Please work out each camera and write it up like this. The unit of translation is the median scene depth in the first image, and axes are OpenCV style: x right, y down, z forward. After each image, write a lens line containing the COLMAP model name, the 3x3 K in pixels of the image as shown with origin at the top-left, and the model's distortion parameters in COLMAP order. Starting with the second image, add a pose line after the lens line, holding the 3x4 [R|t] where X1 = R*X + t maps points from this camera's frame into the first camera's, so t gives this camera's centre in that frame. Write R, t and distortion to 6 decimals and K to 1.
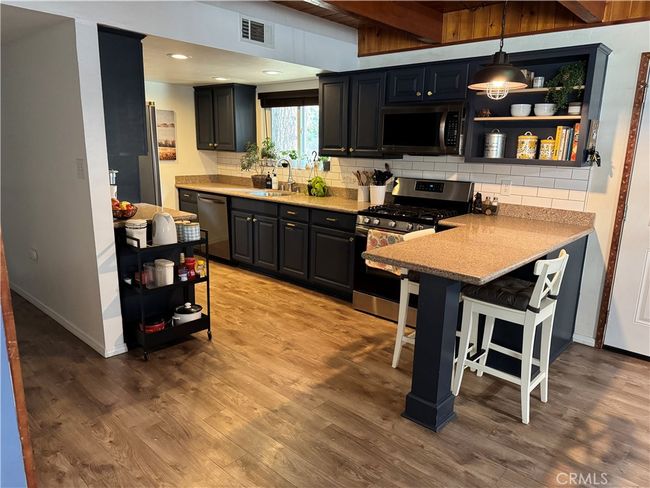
lens RADIAL K [[455.8, 0, 328.4], [0, 455.8, 245.9], [0, 0, 1]] dist [0.136669, -0.224091]
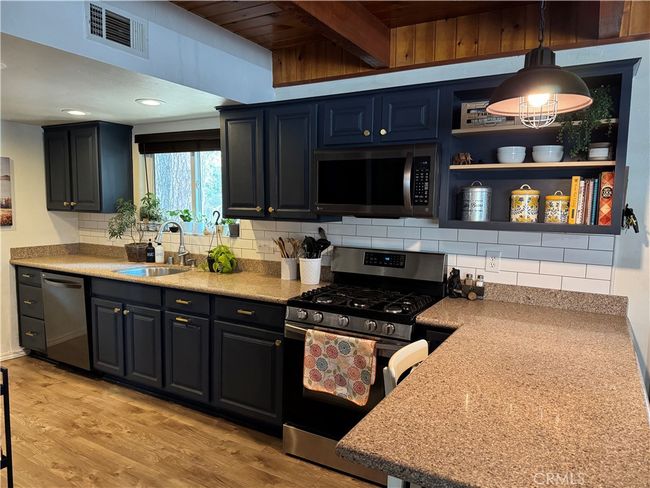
lens RADIAL K [[455.8, 0, 328.4], [0, 455.8, 245.9], [0, 0, 1]] dist [0.136669, -0.224091]
pose [[0.977479, -0.027401, 0.209247, -0.012236], [0.051820, 0.992342, -0.112127, -0.070852], [-0.204572, 0.120445, 0.971413, 0.306389]]
